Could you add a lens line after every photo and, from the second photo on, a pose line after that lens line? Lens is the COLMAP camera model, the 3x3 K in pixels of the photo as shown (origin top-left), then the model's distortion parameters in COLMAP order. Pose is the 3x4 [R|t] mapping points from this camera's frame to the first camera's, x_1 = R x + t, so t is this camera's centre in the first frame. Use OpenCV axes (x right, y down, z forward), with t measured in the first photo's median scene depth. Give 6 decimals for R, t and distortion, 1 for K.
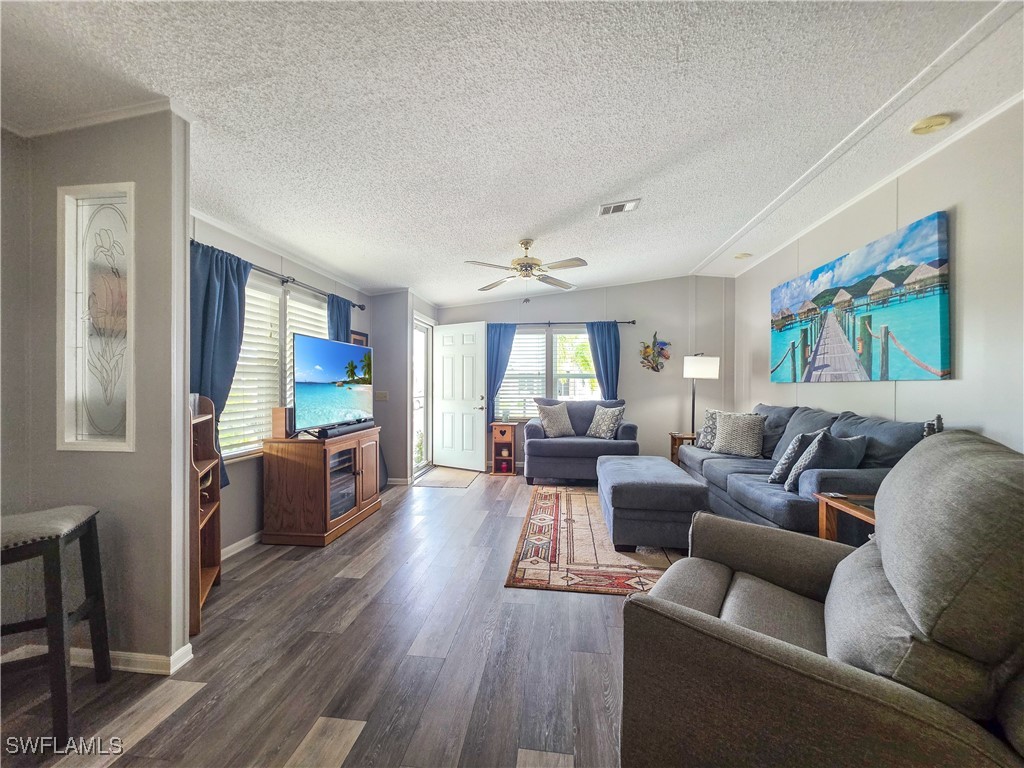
lens RADIAL K [[412.0, 0, 513.0], [0, 412.0, 386.5], [0, 0, 1]] dist [-0.001167, 0.000926]
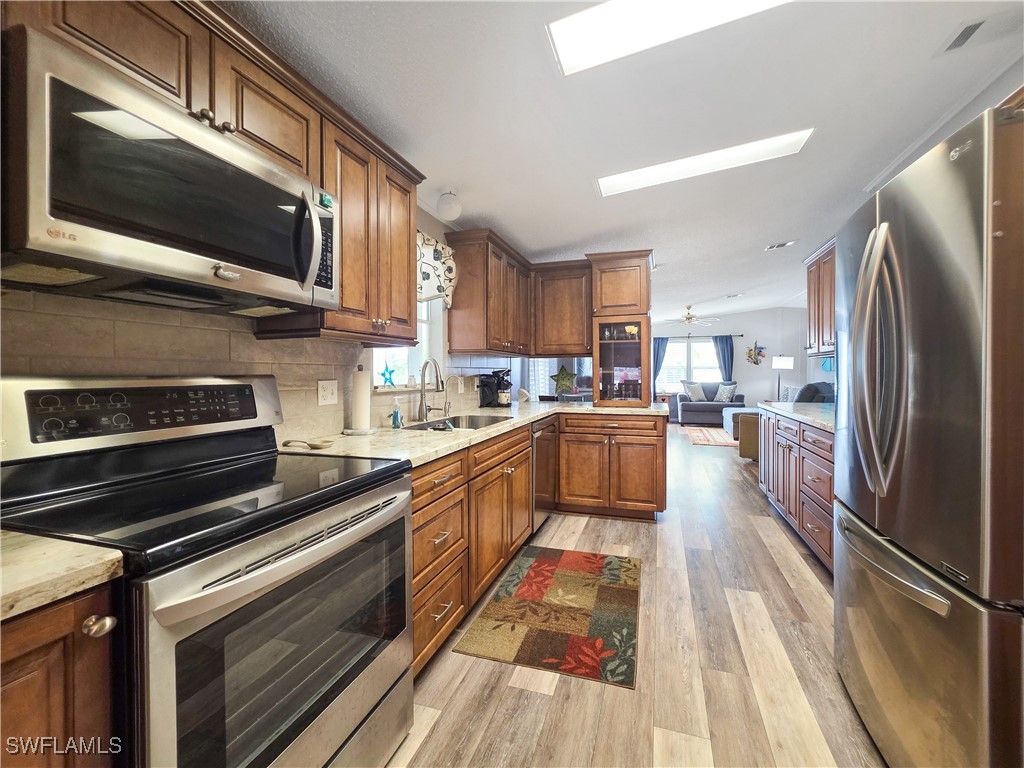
lens RADIAL K [[412.0, 0, 531.7], [0, 412.0, 374.2], [0, 0, 1]] dist [-0.001167, 0.000926]
pose [[0.982730, -0.000789, -0.185043, -0.391168], [0.000566, 0.999999, -0.001257, 0.006664], [0.185044, 0.001130, 0.982730, -1.321885]]
